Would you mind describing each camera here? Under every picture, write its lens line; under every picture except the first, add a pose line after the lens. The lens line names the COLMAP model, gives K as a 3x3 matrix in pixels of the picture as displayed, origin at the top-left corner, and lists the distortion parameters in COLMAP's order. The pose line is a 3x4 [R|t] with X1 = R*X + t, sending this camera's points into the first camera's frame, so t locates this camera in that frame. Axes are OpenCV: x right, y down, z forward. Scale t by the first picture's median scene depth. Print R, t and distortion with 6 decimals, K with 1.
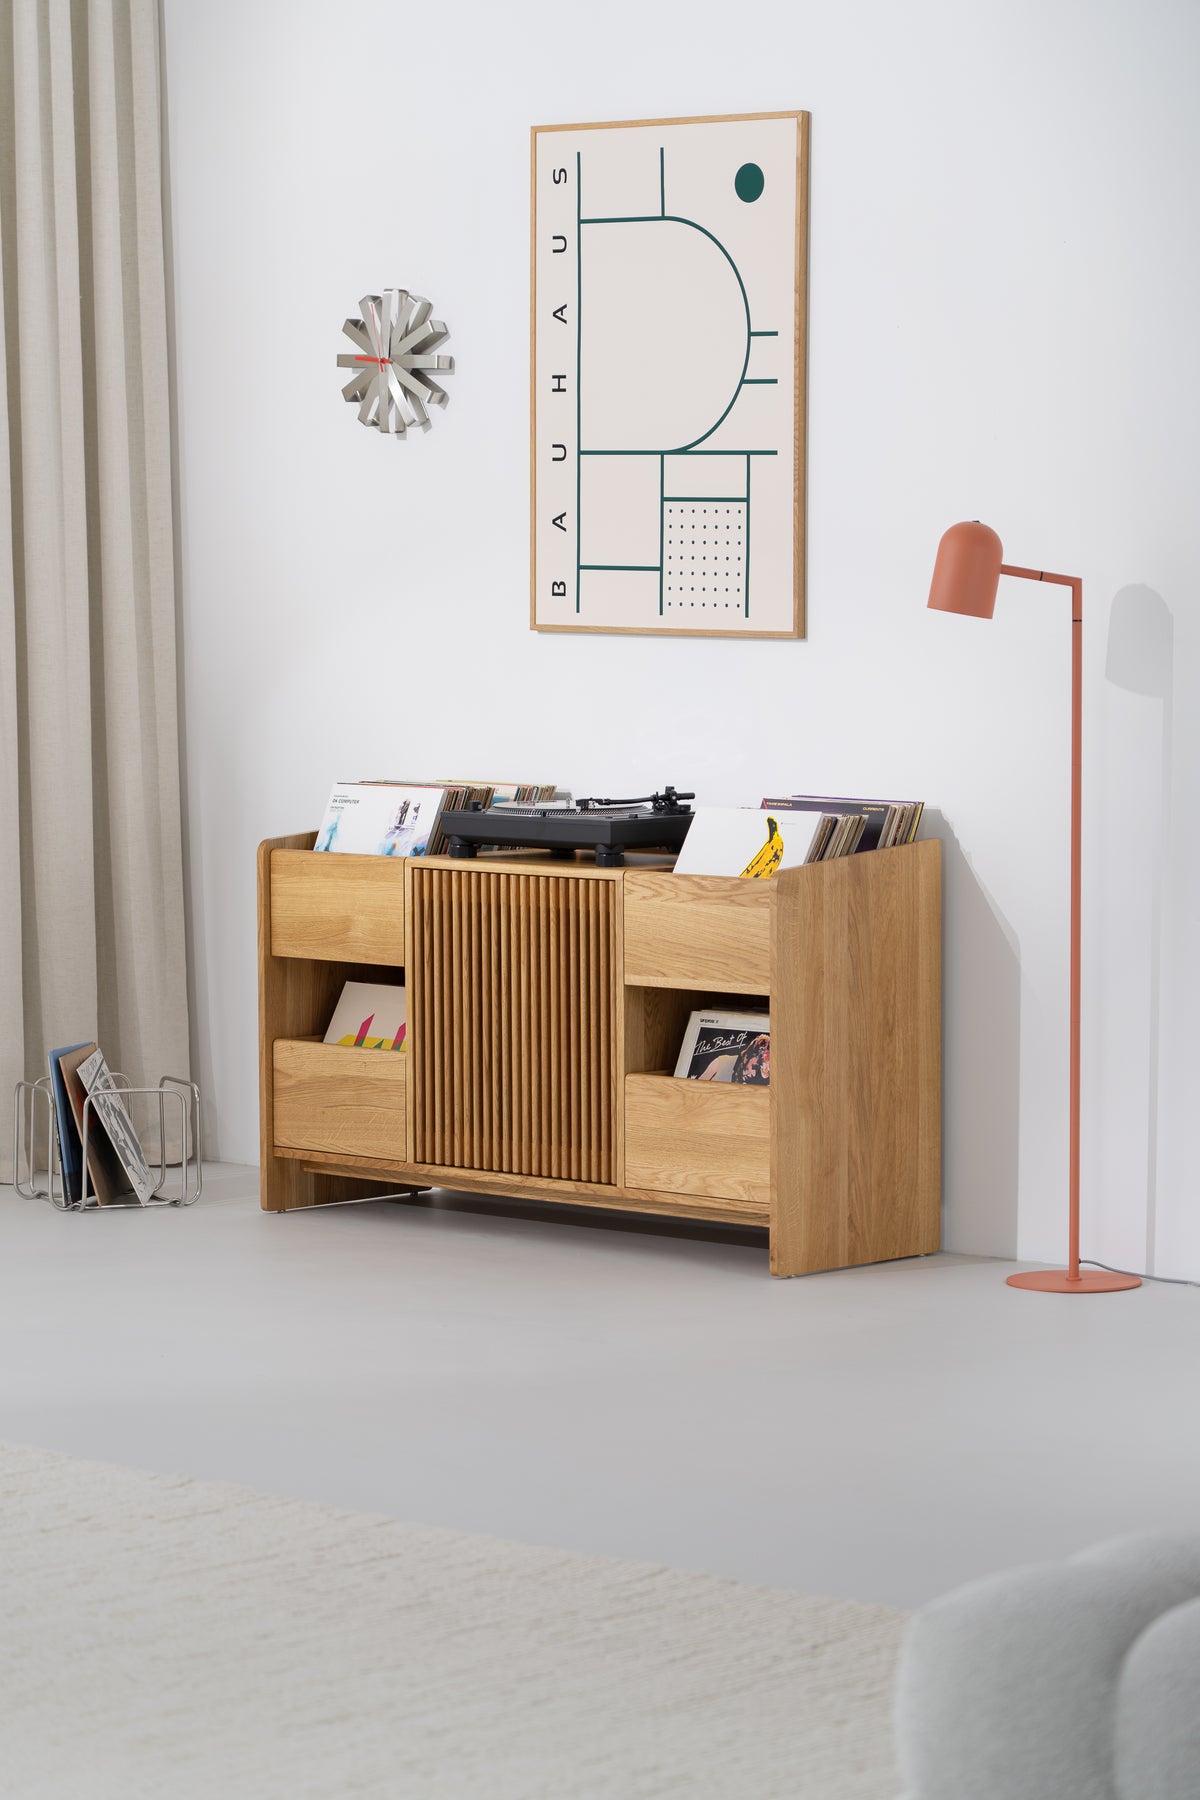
lens RADIAL K [[5209.3, 0, 675.9], [0, 5209.3, 863.1], [0, 0, 1]] dist [0.287688, 0.000000]
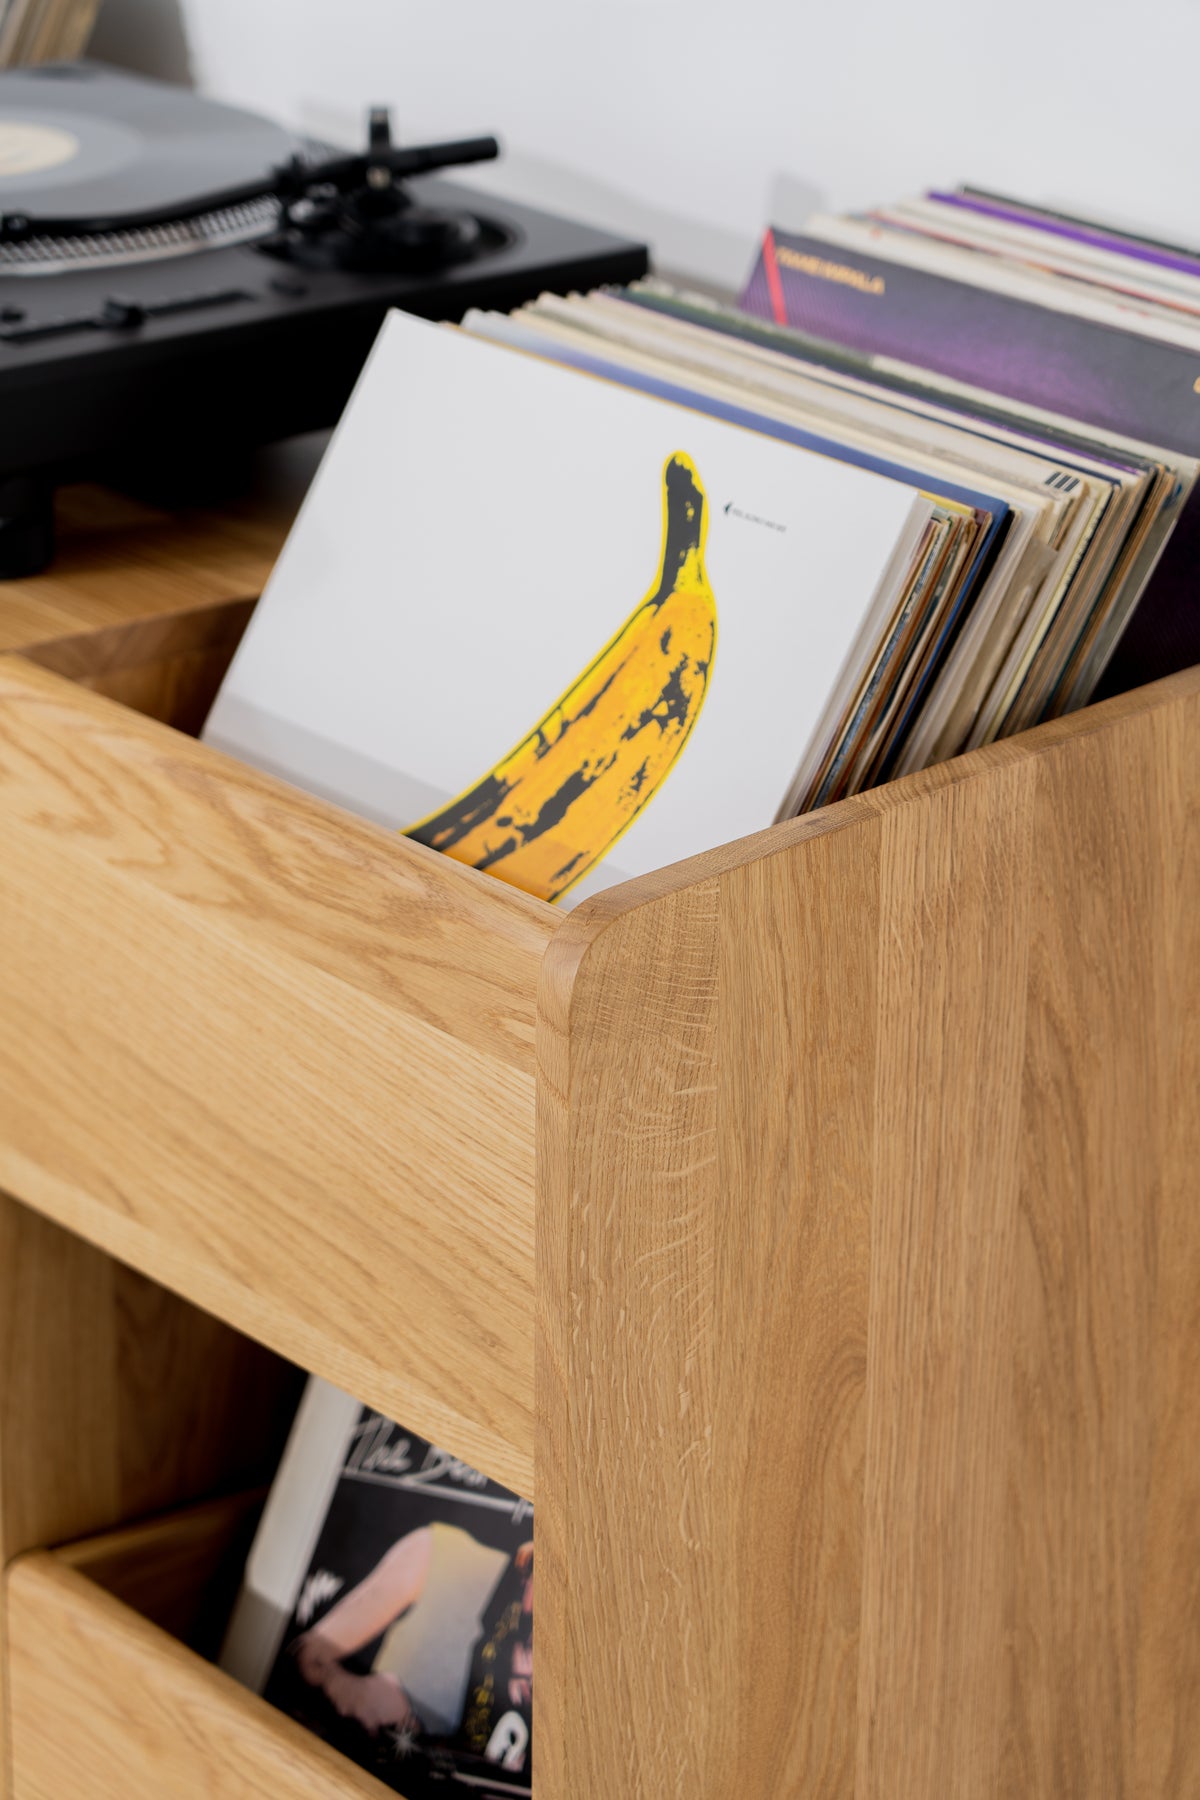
lens RADIAL K [[5209.3, 0, 597.9], [0, 5209.3, 913.3], [0, 0, 1]] dist [0.287688, 0.000000]
pose [[0.982866, 0.076775, -0.167572, 0.048882], [-0.021284, 0.950316, 0.310559, -0.053001], [0.183090, -0.301671, 0.935667, 0.815171]]
